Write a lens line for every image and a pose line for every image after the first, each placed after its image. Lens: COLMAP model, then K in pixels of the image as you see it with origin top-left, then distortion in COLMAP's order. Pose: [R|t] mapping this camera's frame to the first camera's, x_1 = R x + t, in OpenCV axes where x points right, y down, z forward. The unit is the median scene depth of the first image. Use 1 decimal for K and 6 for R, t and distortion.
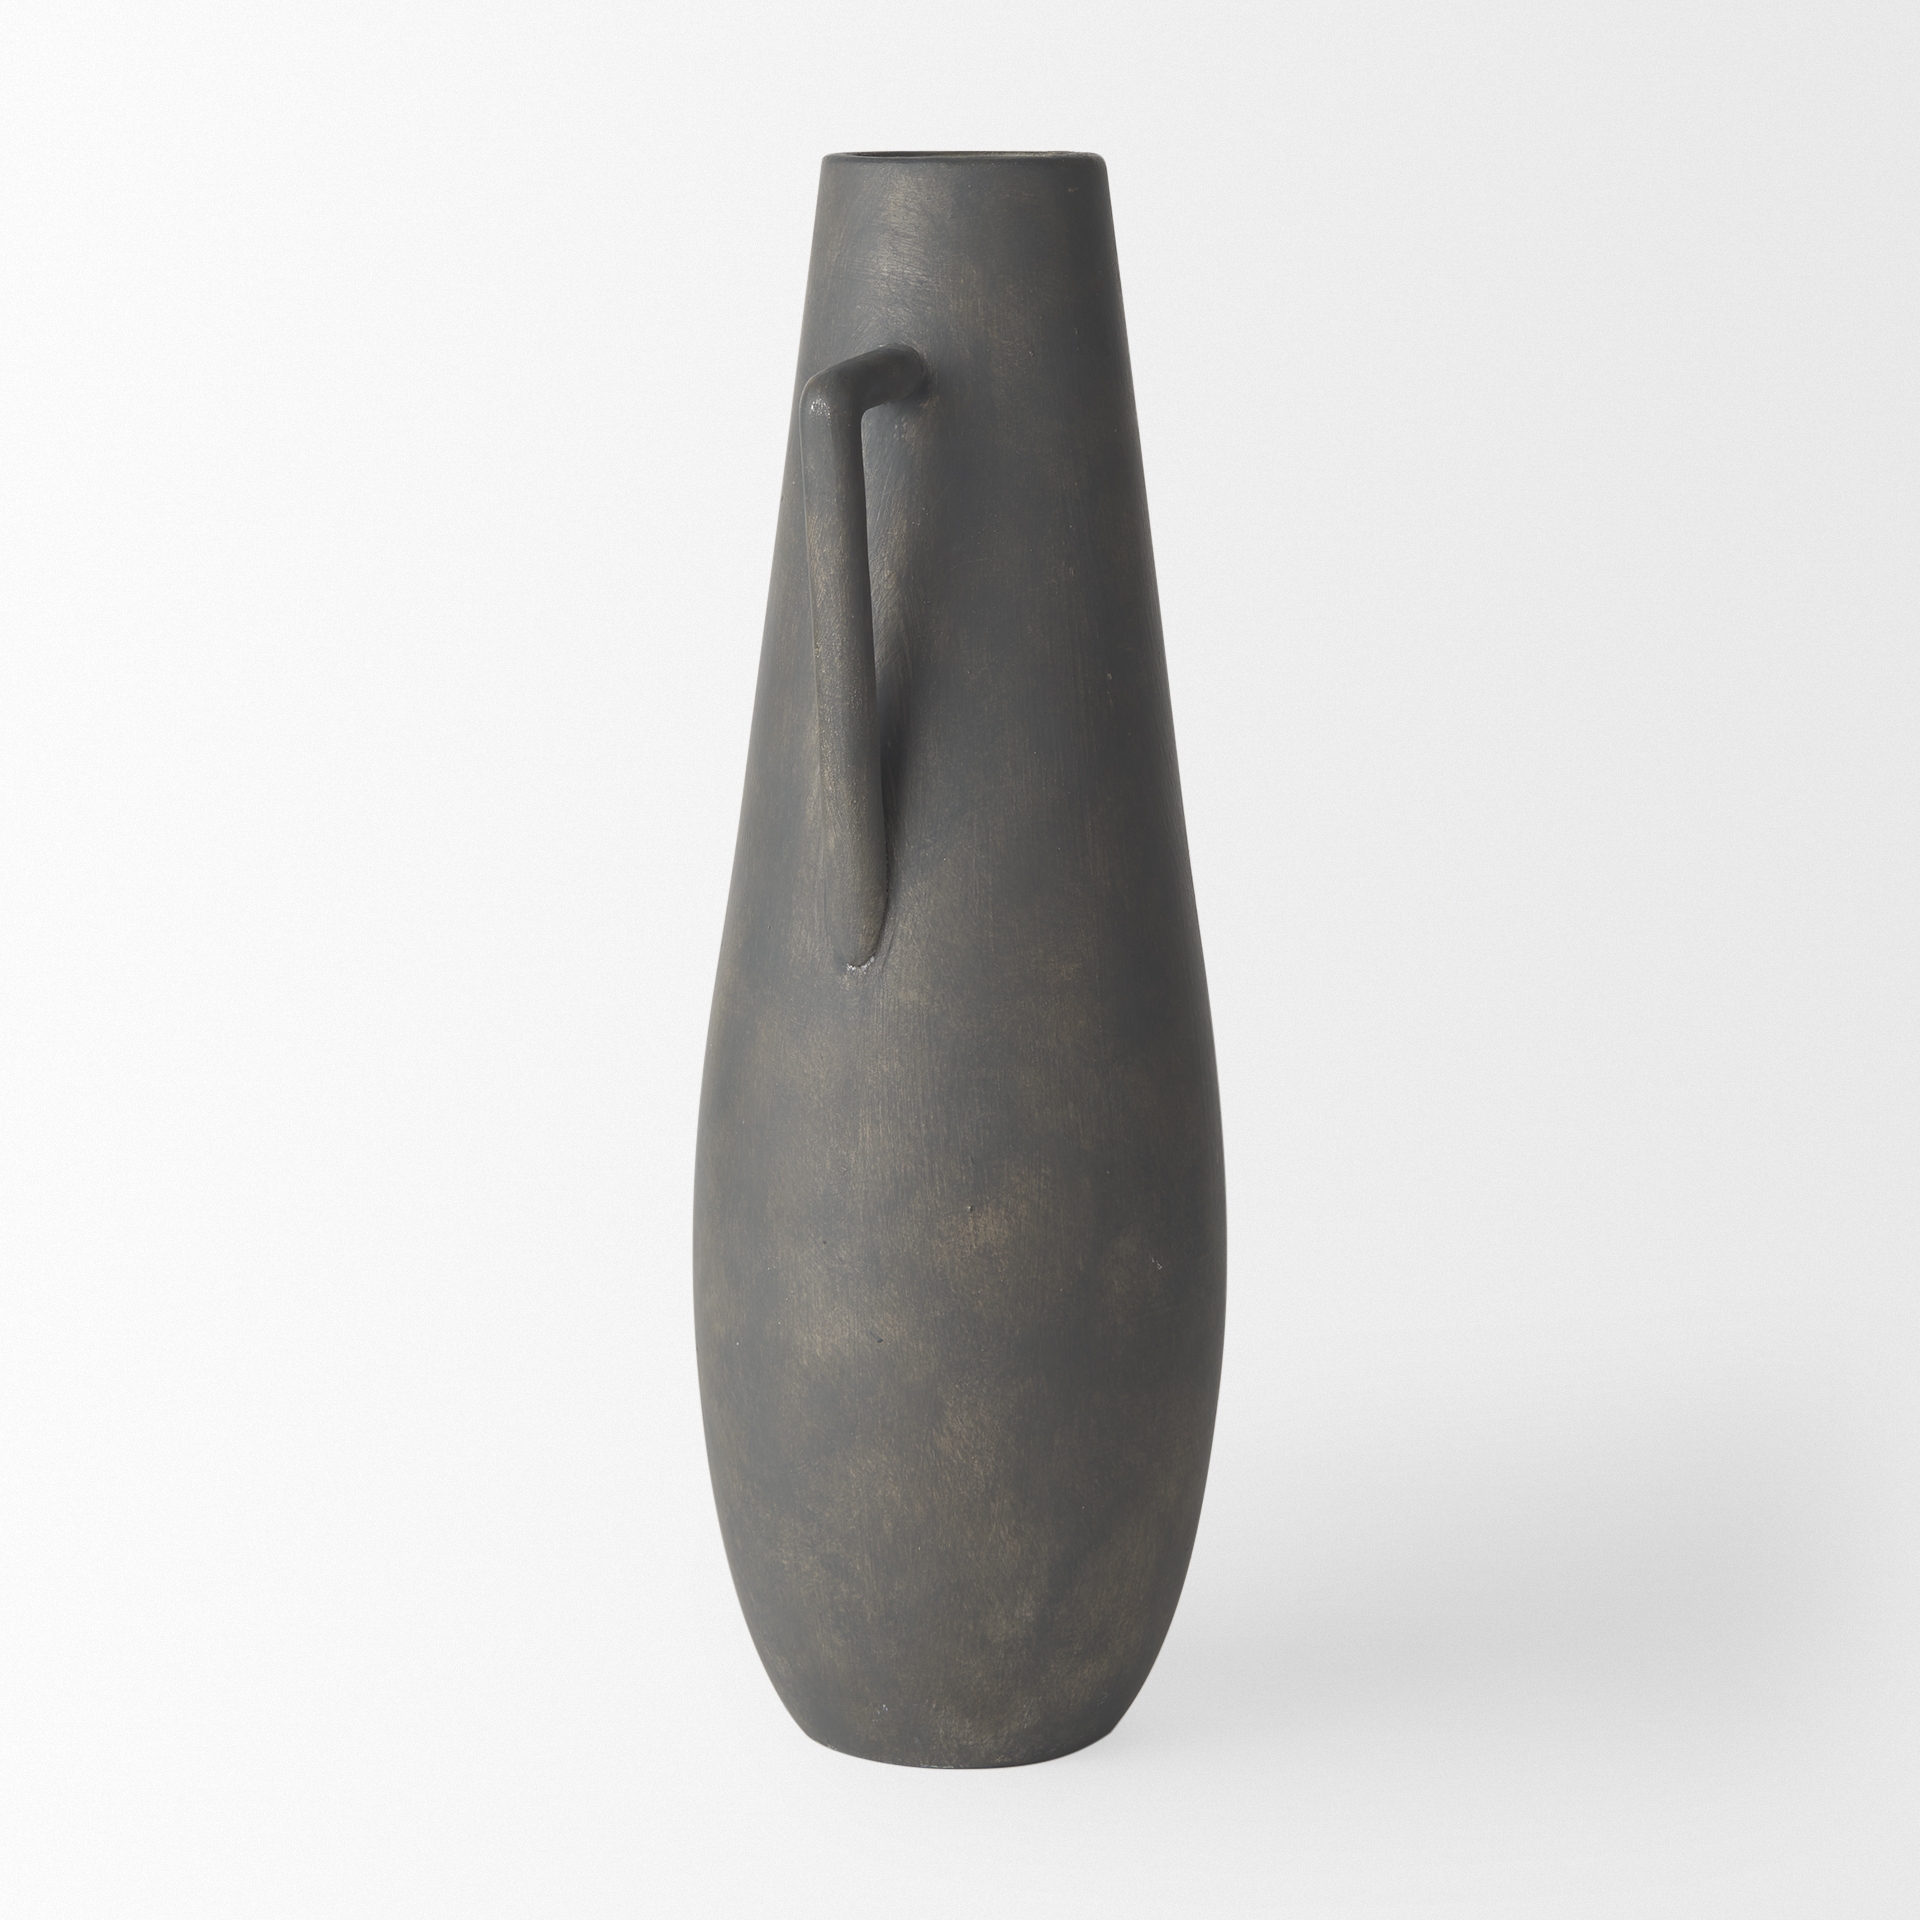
lens RADIAL K [[5941.5, 0, 954.0], [0, 5941.5, 961.5], [0, 0, 1]] dist [0.121833, 0.000000]
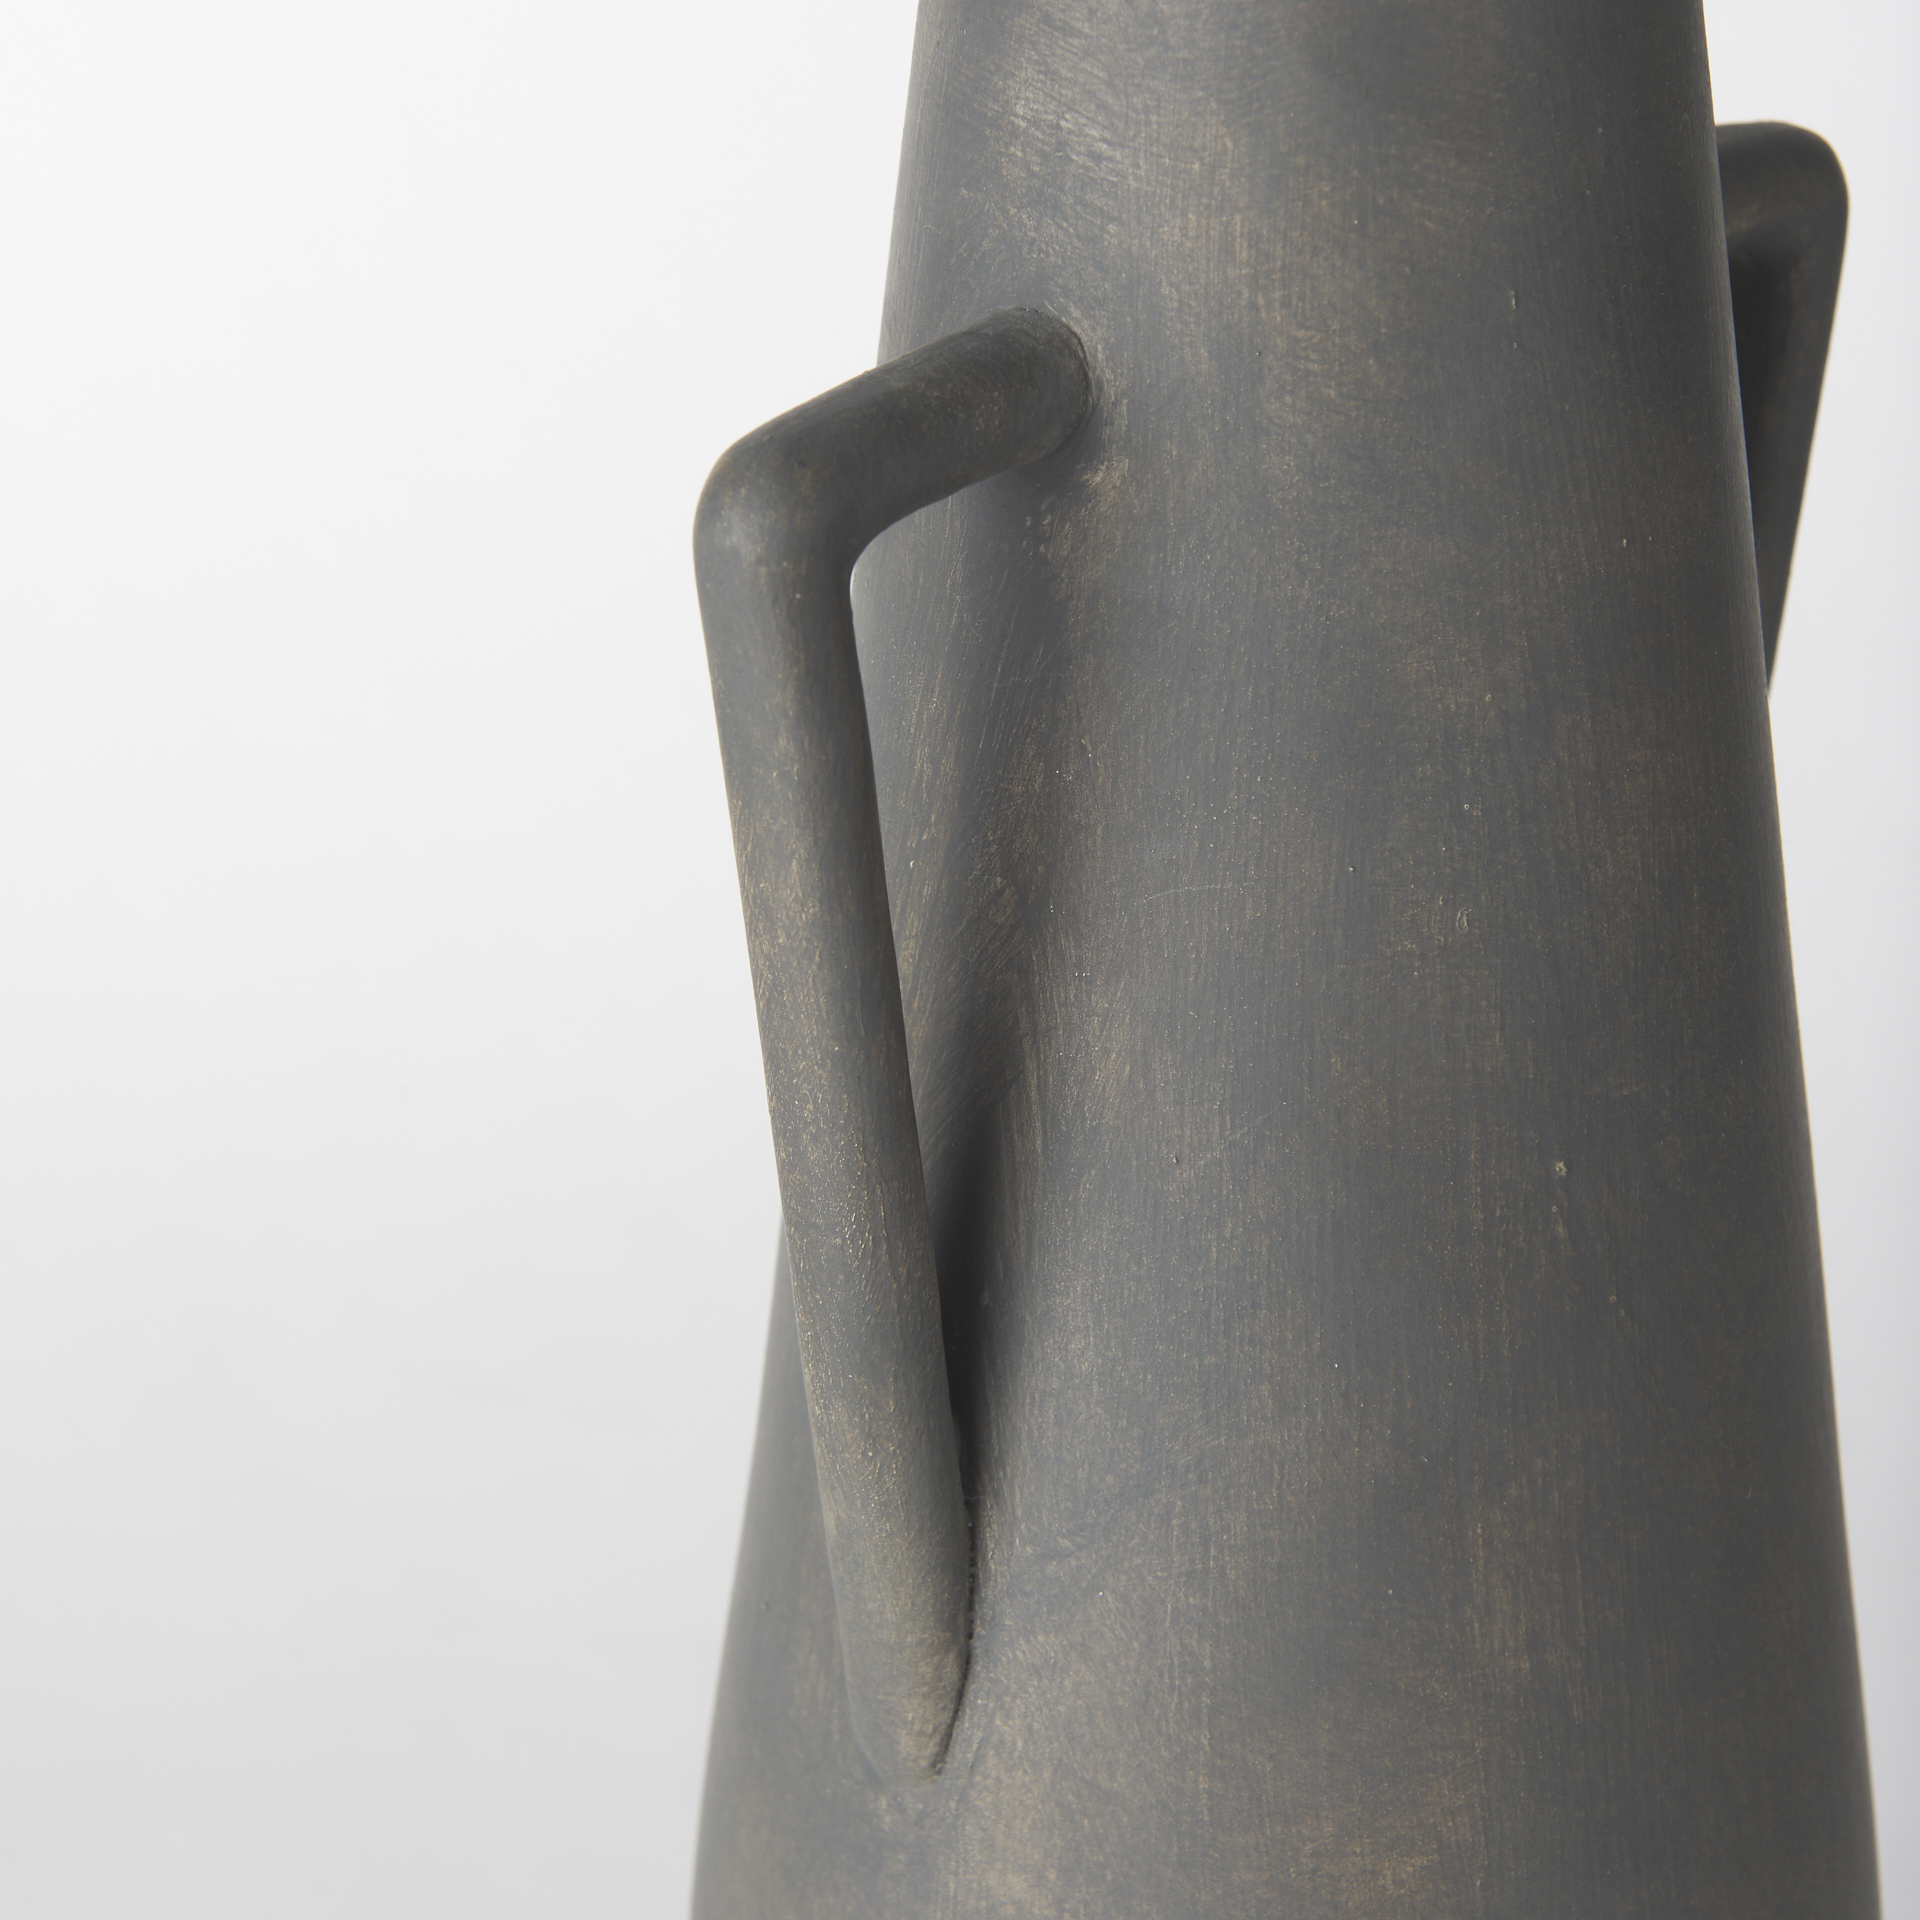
lens RADIAL K [[5941.5, 0, 978.3], [0, 5941.5, 1162.5], [0, 0, 1]] dist [0.121833, 0.000000]
pose [[0.951912, 0.116305, -0.283438, 0.101288], [-0.038037, 0.962849, 0.267346, -0.152525], [0.304002, -0.243709, 0.920972, 0.628608]]
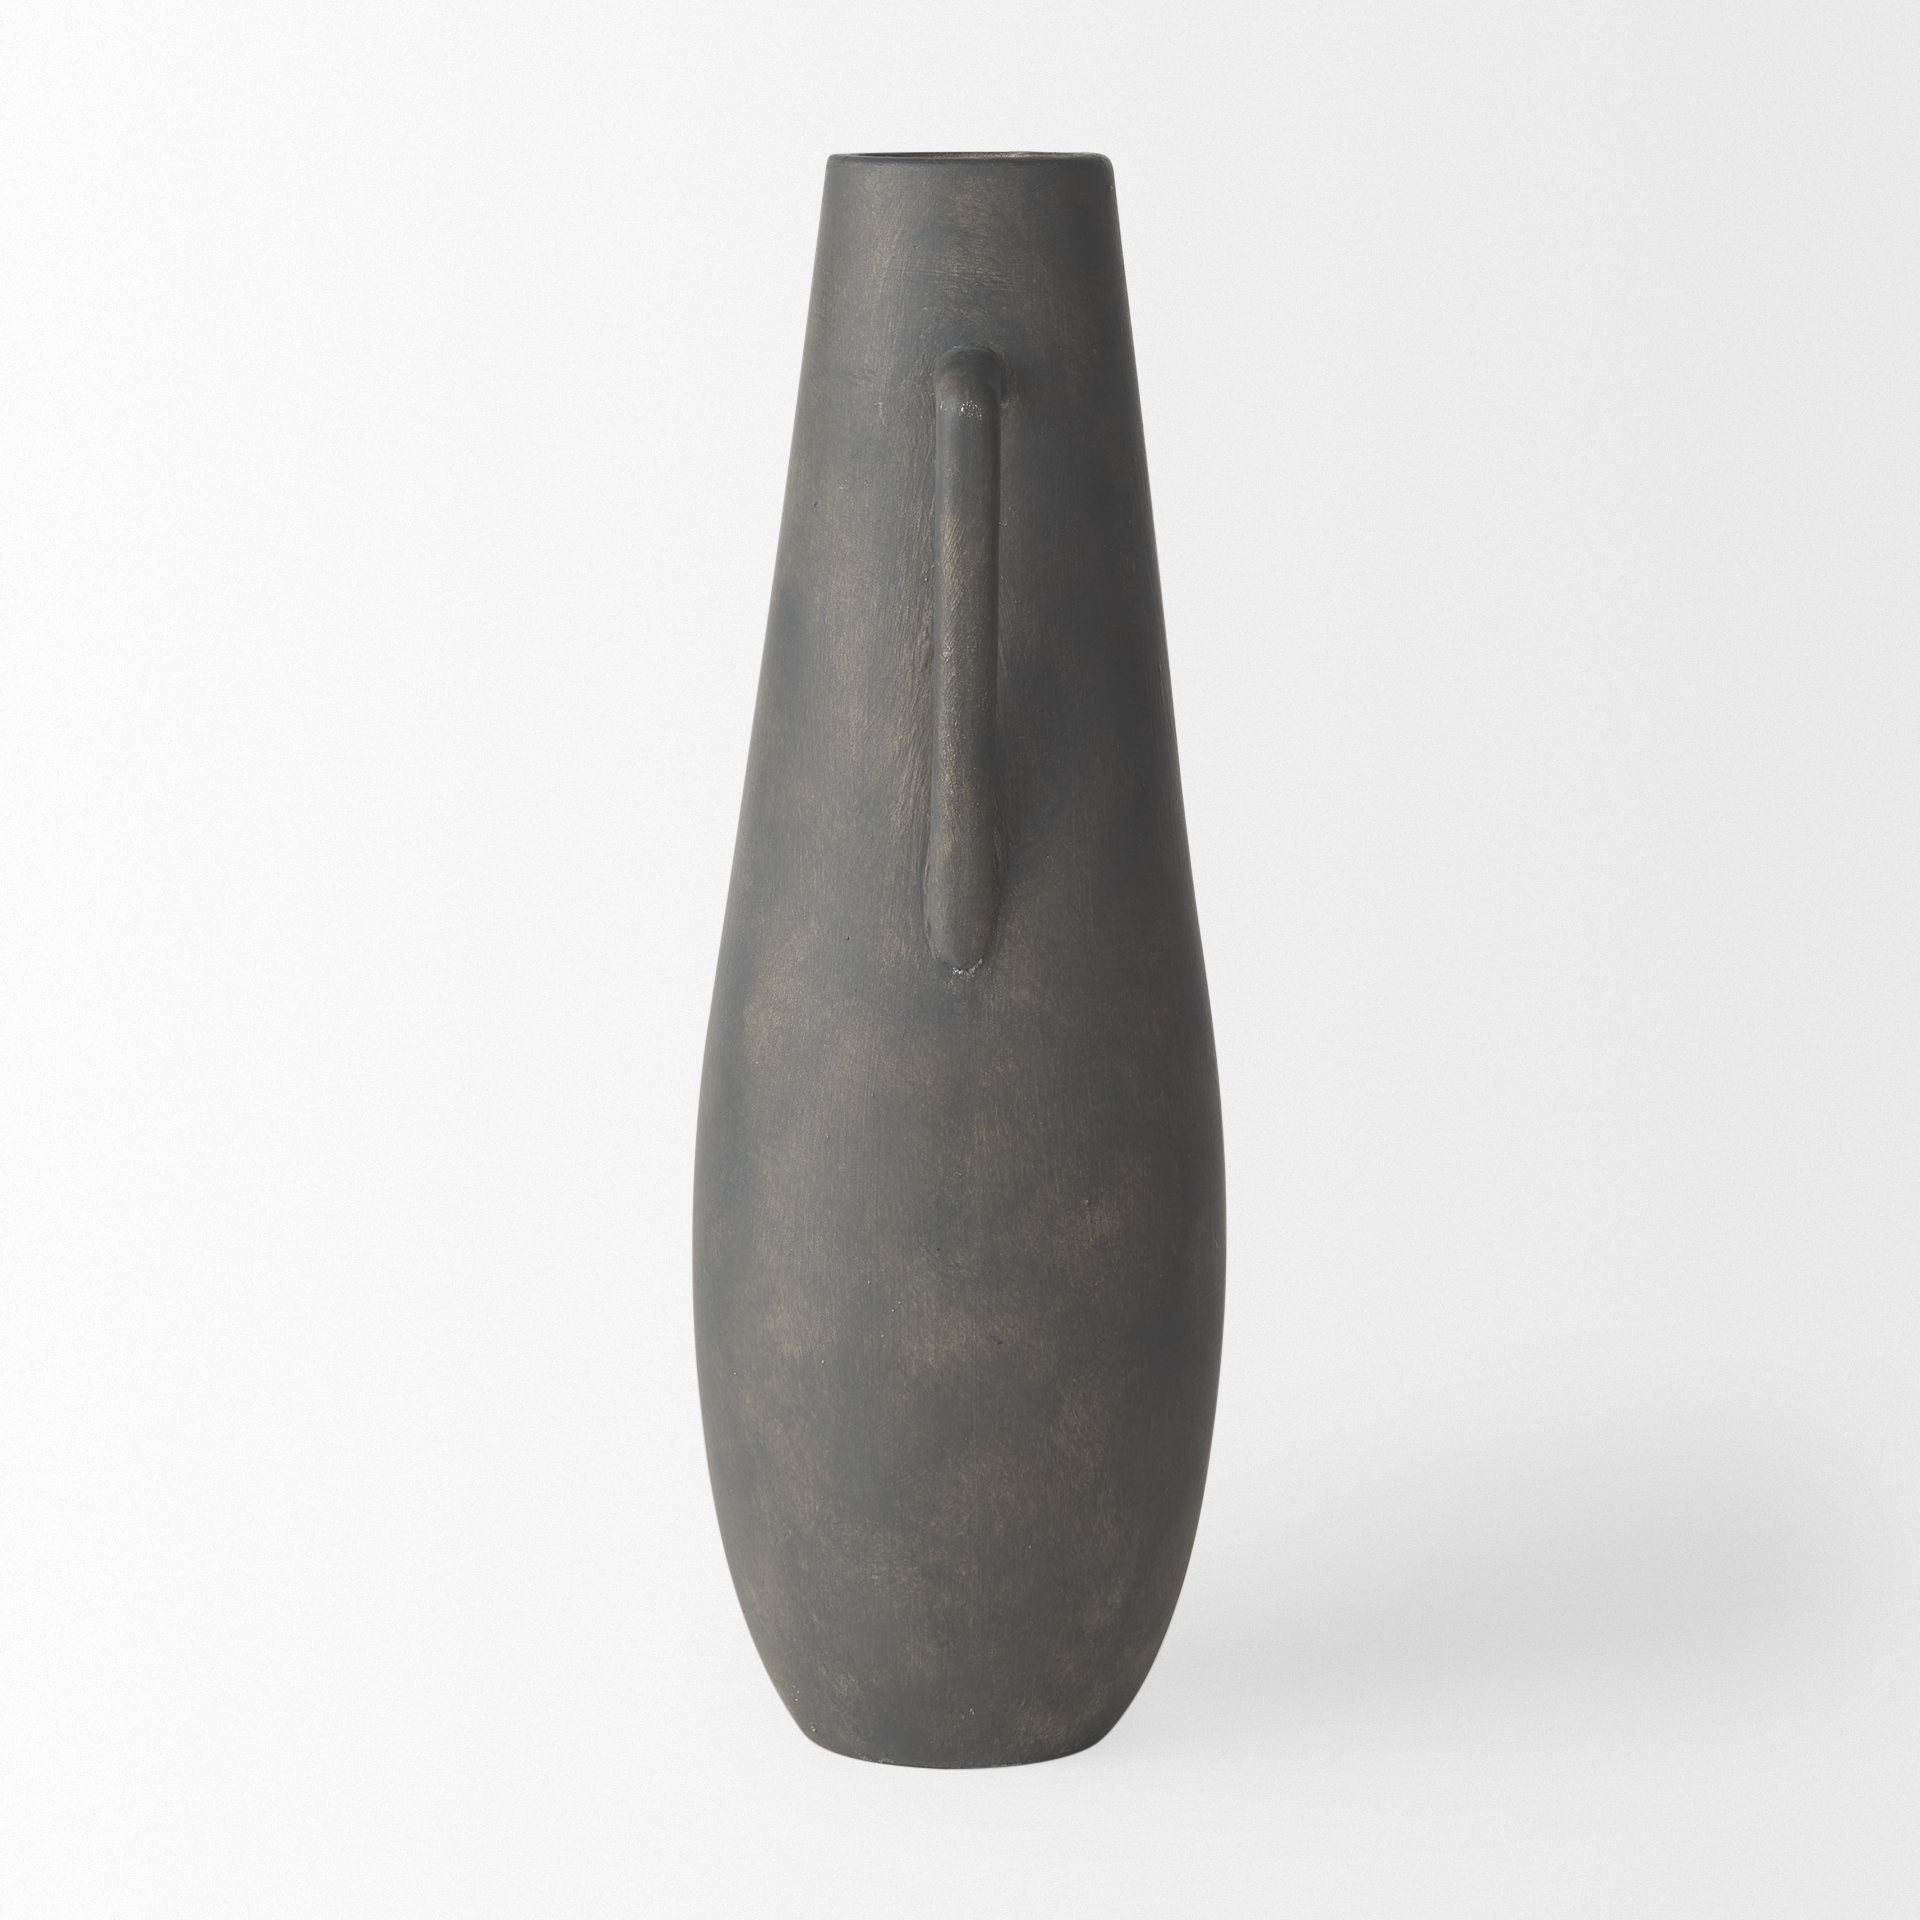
lens RADIAL K [[5941.5, 0, 965.1], [0, 5941.5, 961.2], [0, 0, 1]] dist [0.121833, 0.000000]
pose [[0.898280, -0.065991, 0.434441, -0.448730], [0.066523, 0.997687, 0.013999, -0.014568], [-0.434360, 0.016325, 0.900592, 0.102418]]
